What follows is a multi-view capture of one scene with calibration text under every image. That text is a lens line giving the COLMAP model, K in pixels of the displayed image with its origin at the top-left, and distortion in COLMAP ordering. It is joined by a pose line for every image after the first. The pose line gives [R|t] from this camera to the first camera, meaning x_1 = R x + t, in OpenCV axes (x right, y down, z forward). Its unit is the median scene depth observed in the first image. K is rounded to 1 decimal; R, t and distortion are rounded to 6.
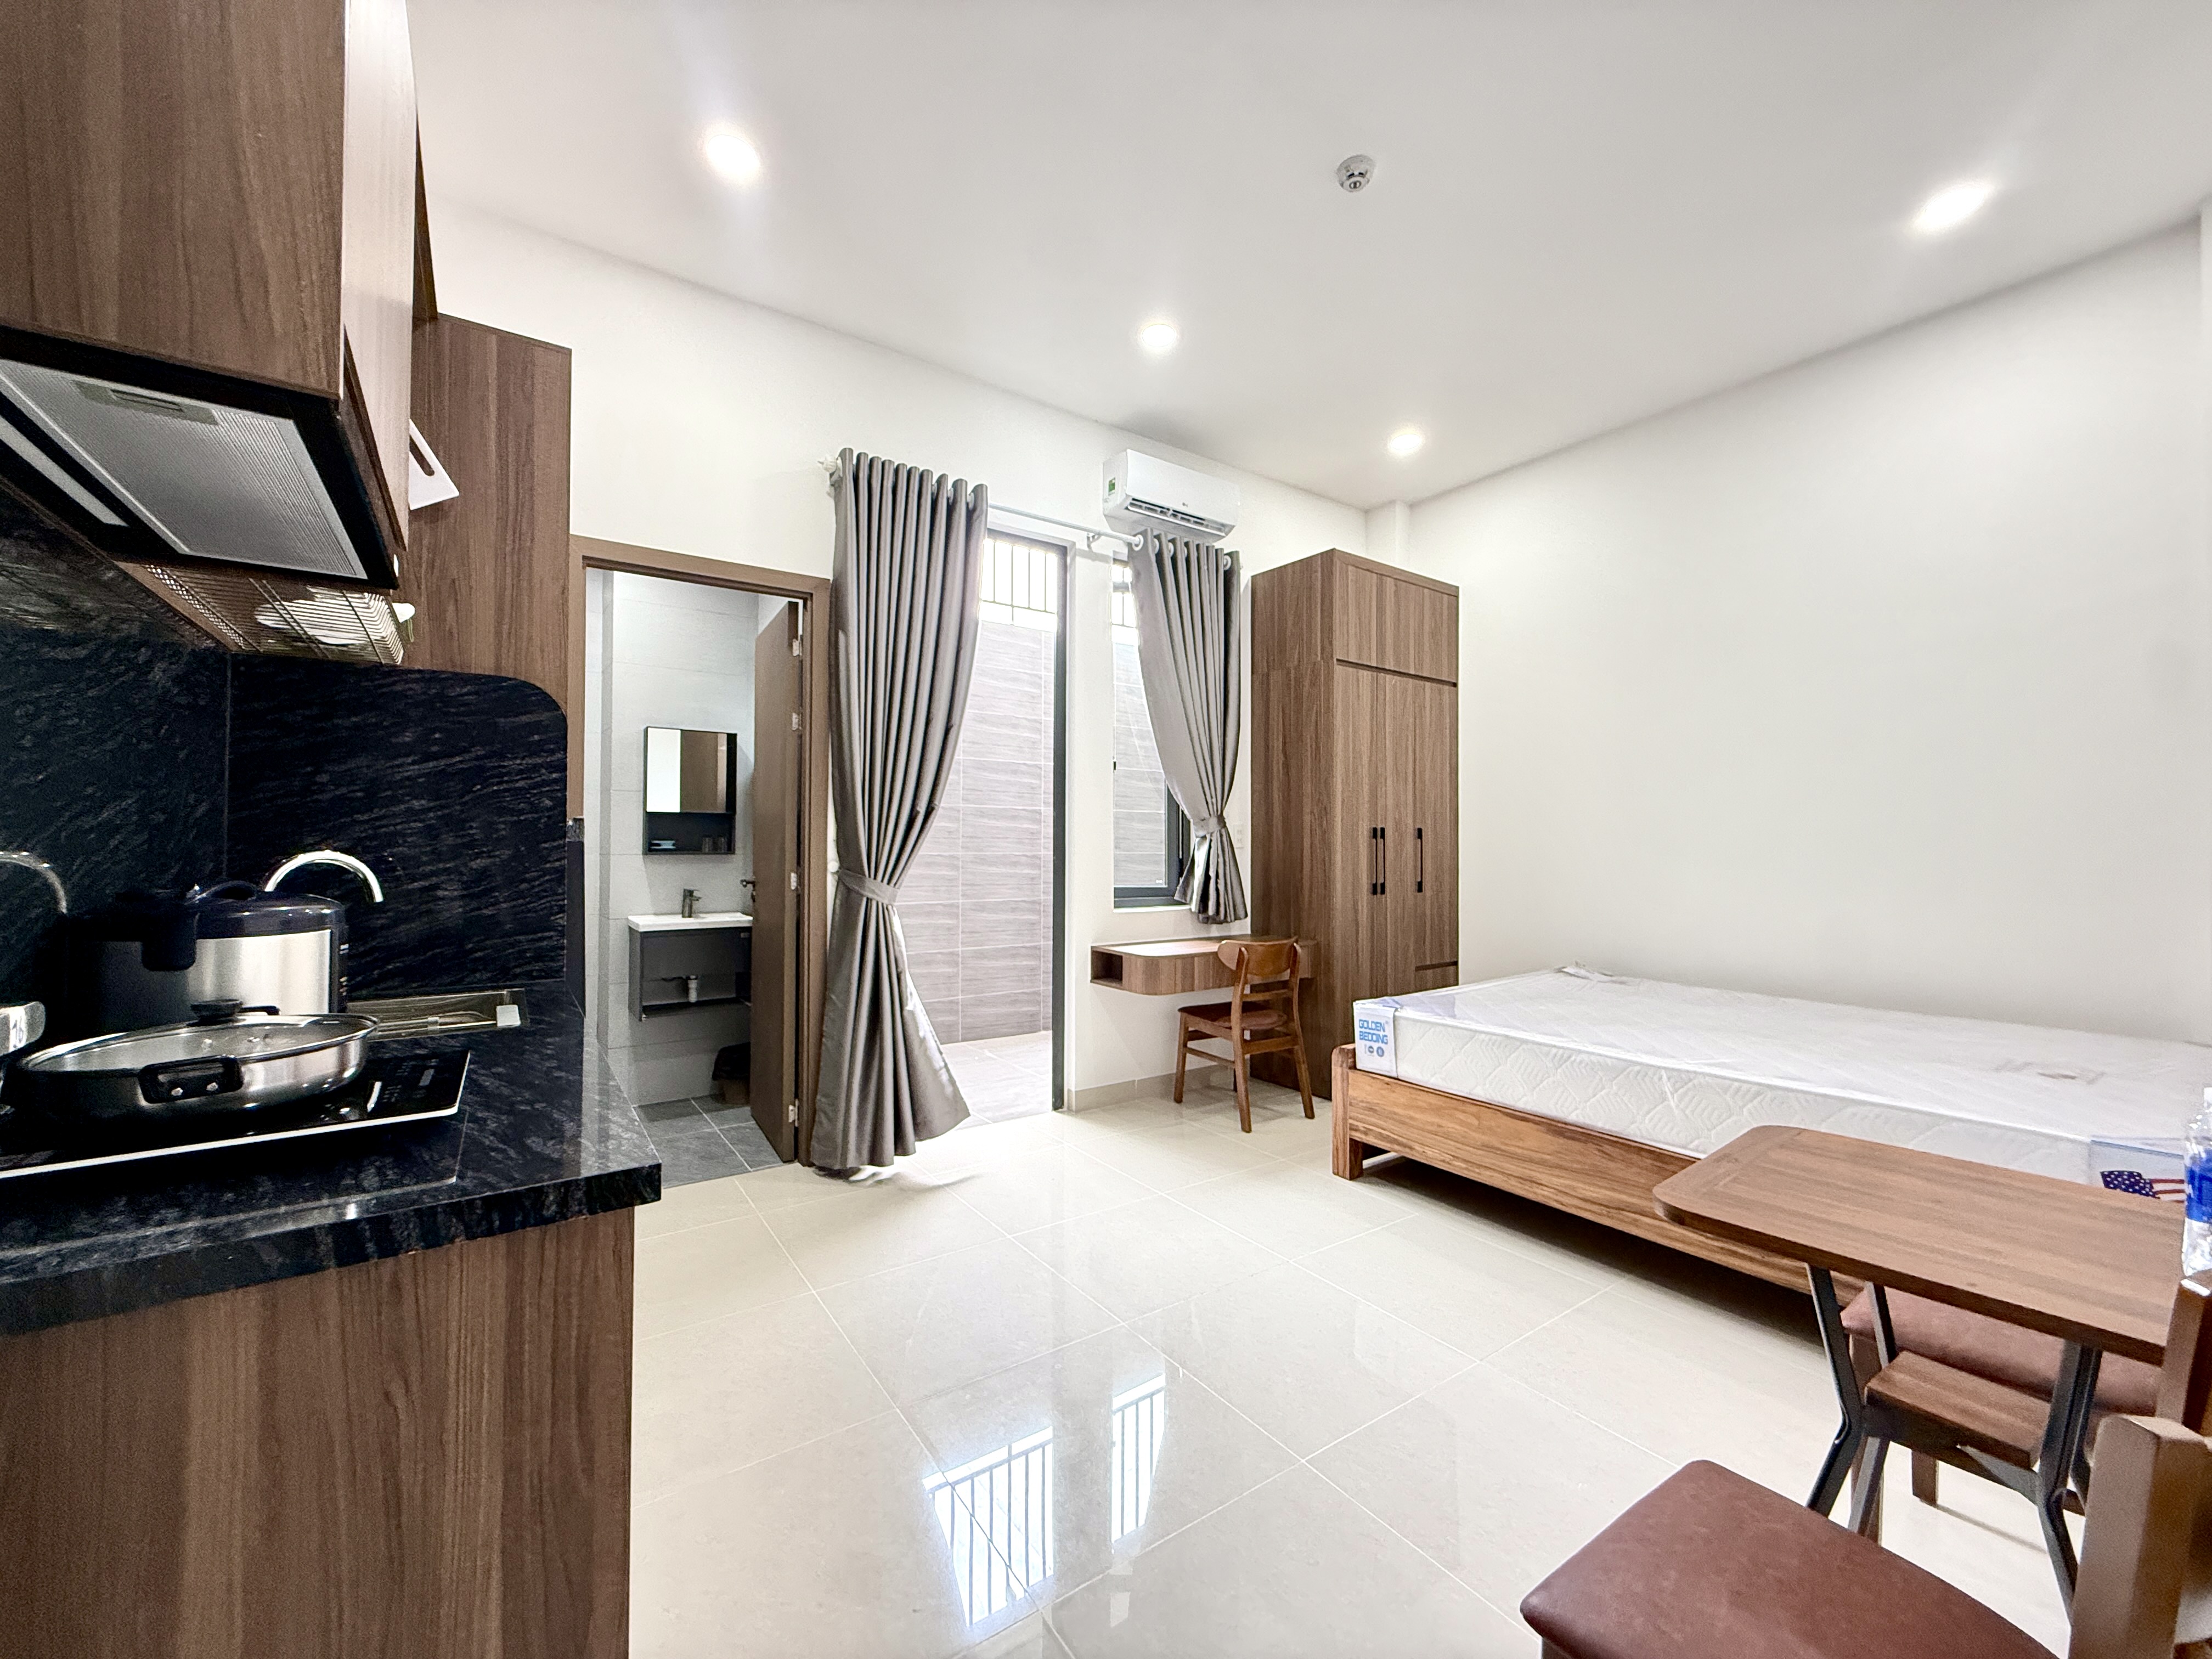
lens RADIAL K [[882.4, 0, 1097.1], [0, 882.4, 826.8], [0, 0, 1]] dist [0.000142, -0.000023]
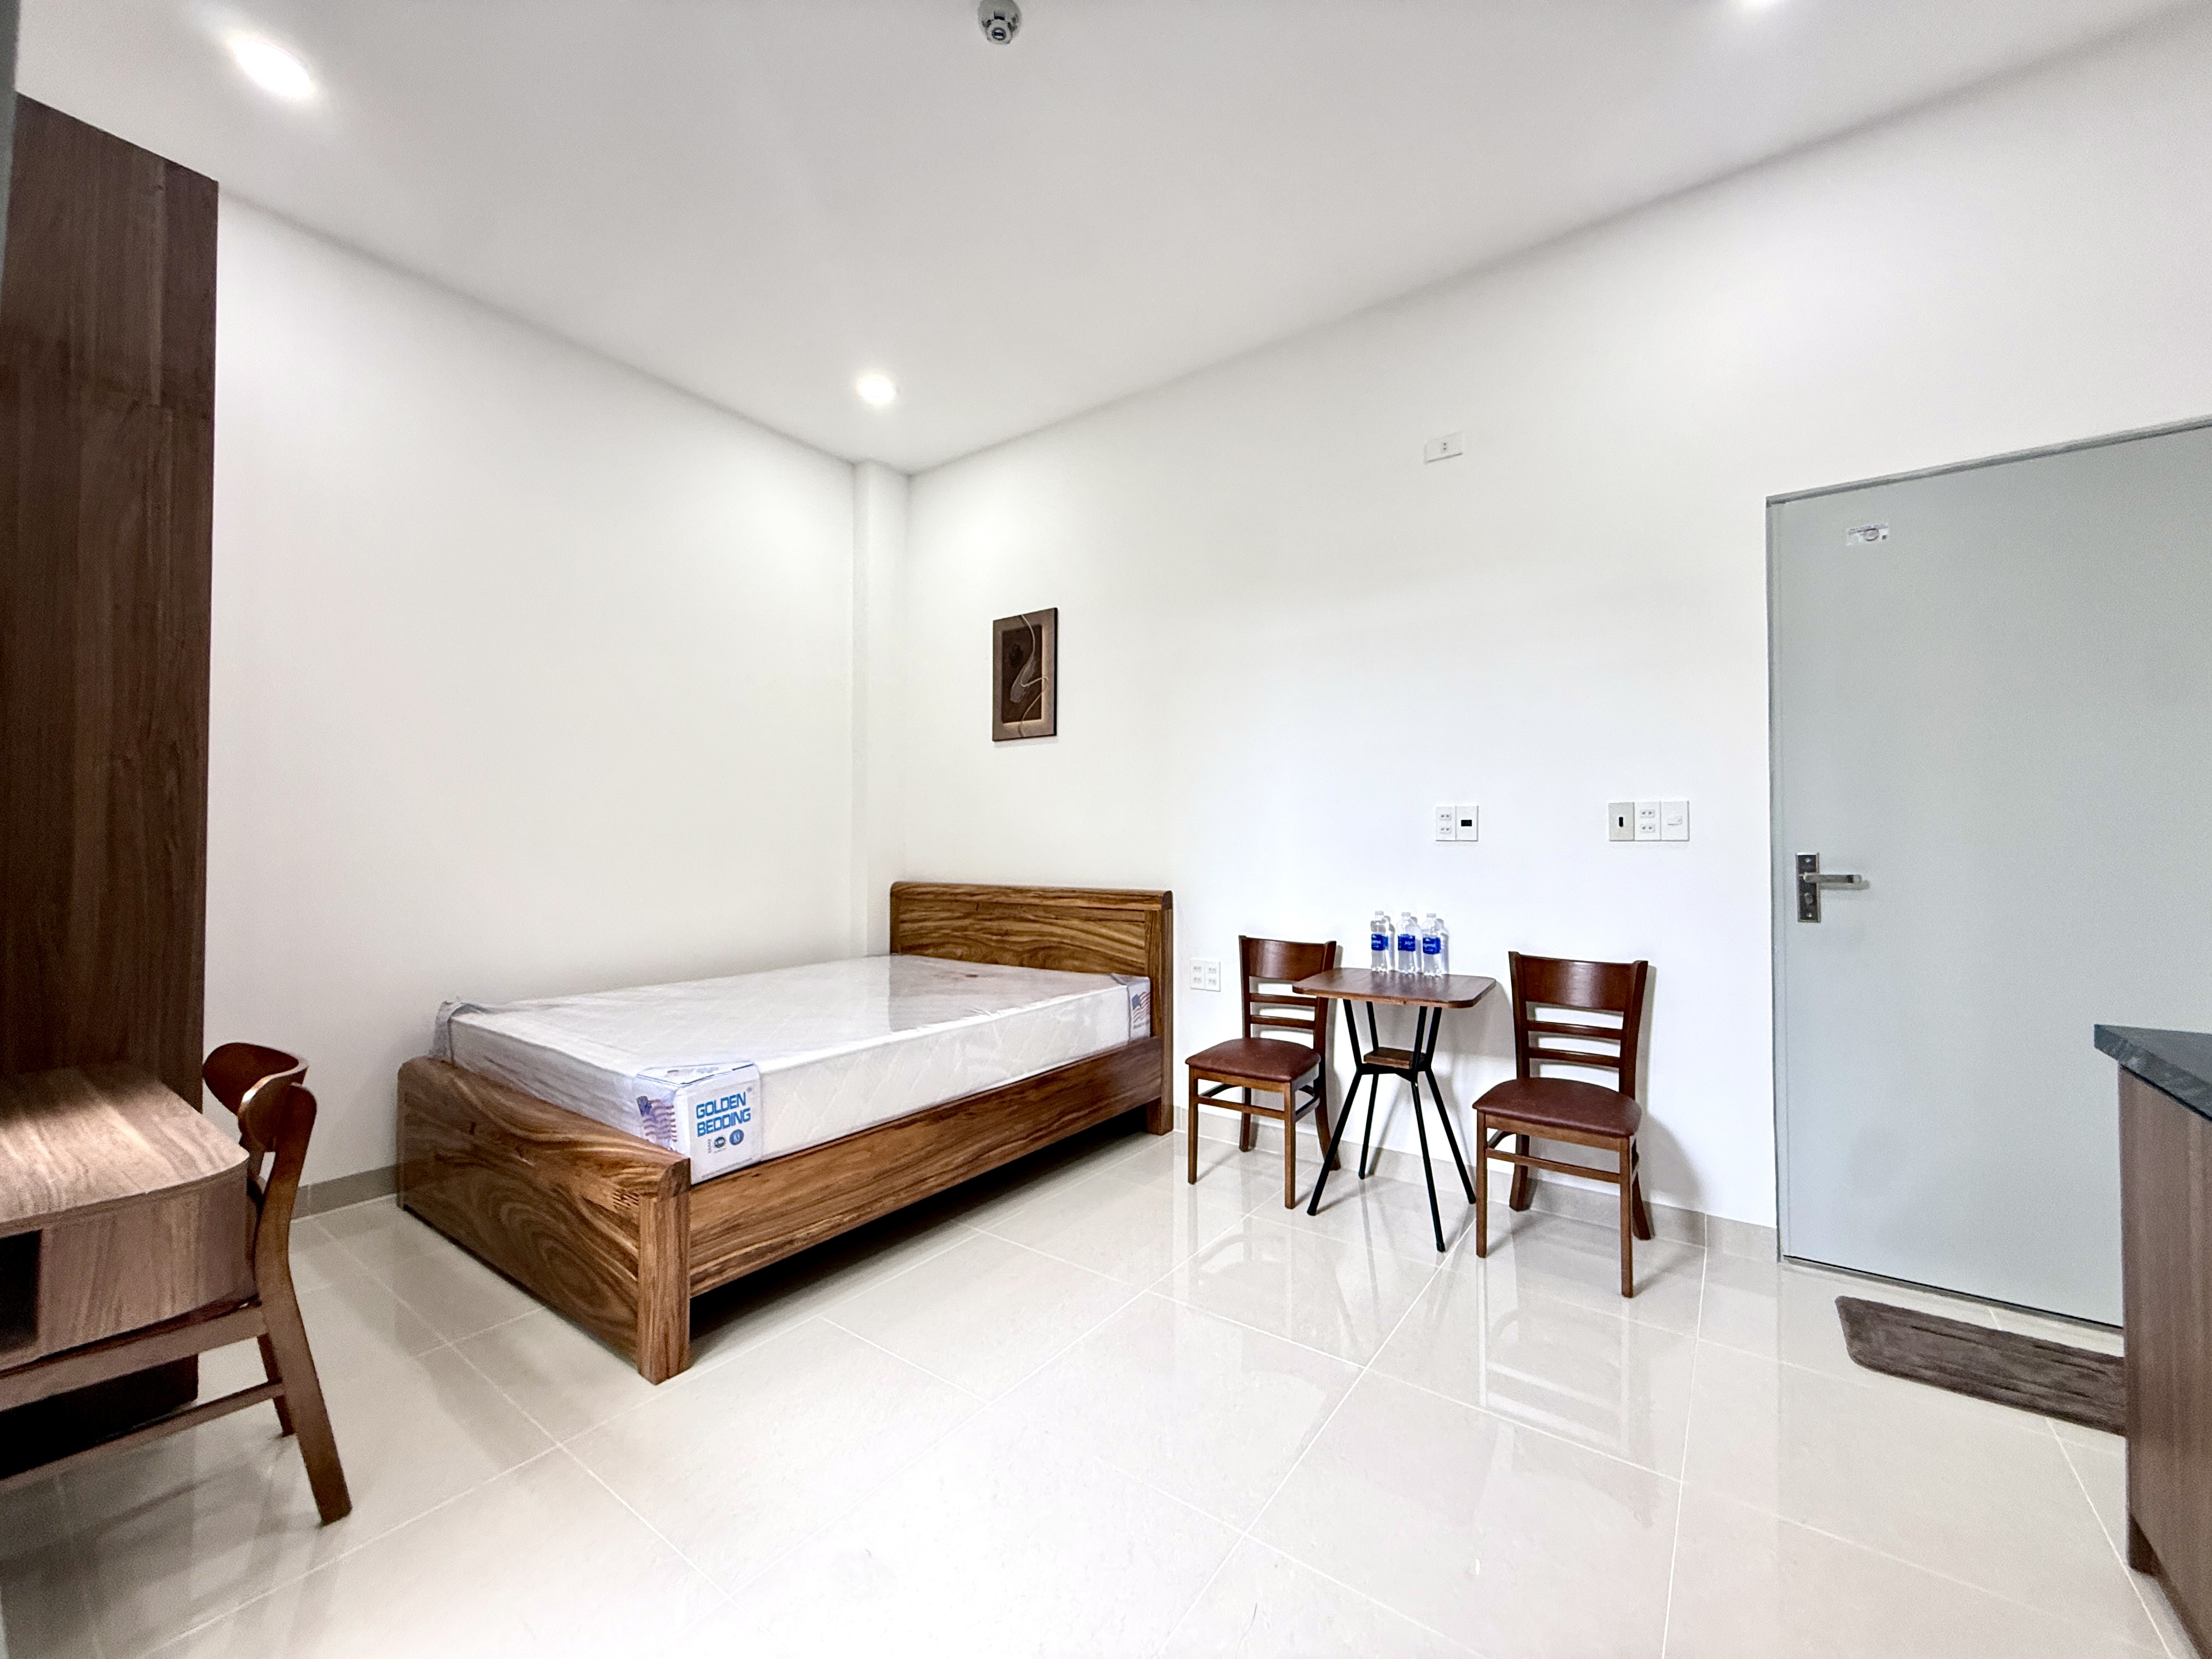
lens RADIAL K [[882.4, 0, 1099.9], [0, 882.4, 836.7], [0, 0, 1]] dist [0.000142, -0.000023]
pose [[-0.340370, 0.014025, 0.940187, -0.470536], [-0.017830, 0.999613, -0.021366, 0.036633], [-0.940122, -0.024036, -0.339989, 1.095299]]
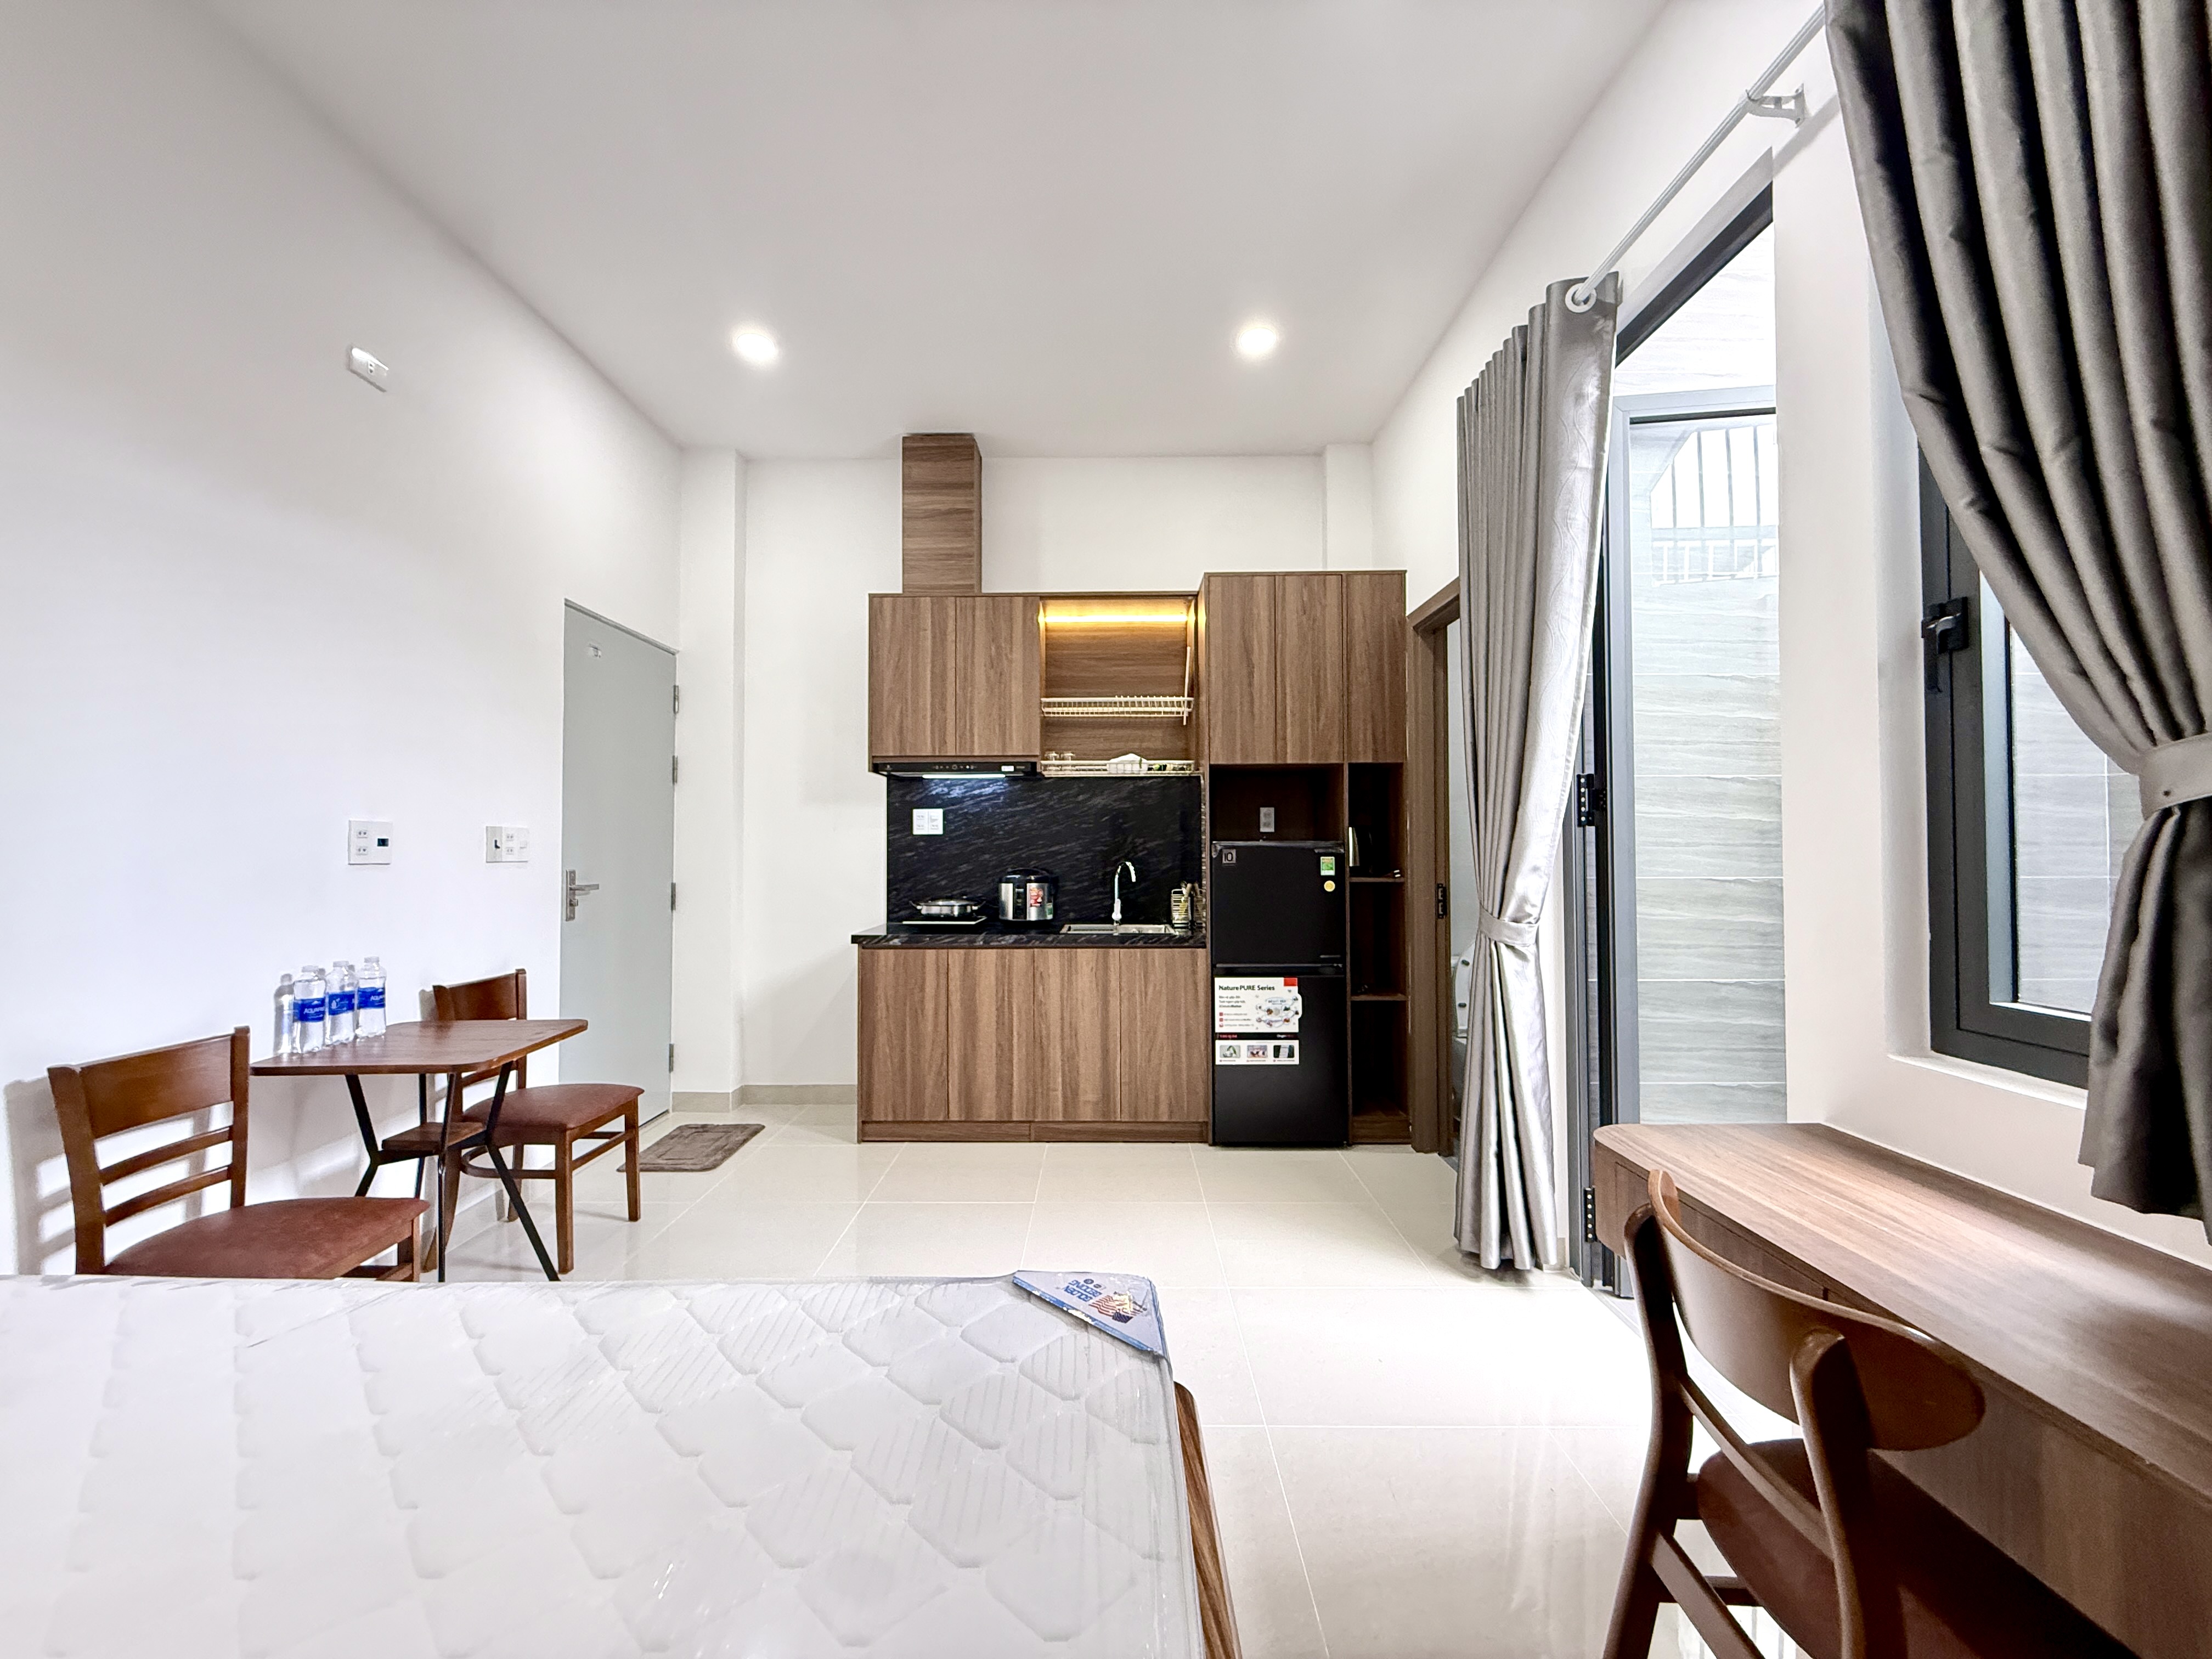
lens RADIAL K [[882.4, 0, 1096.8], [0, 882.4, 833.8], [0, 0, 1]] dist [0.000142, -0.000023]
pose [[-0.565850, -0.010203, -0.824445, 0.731101], [0.019318, 0.999485, -0.025628, 0.017029], [0.824282, -0.030428, -0.565361, 1.407465]]
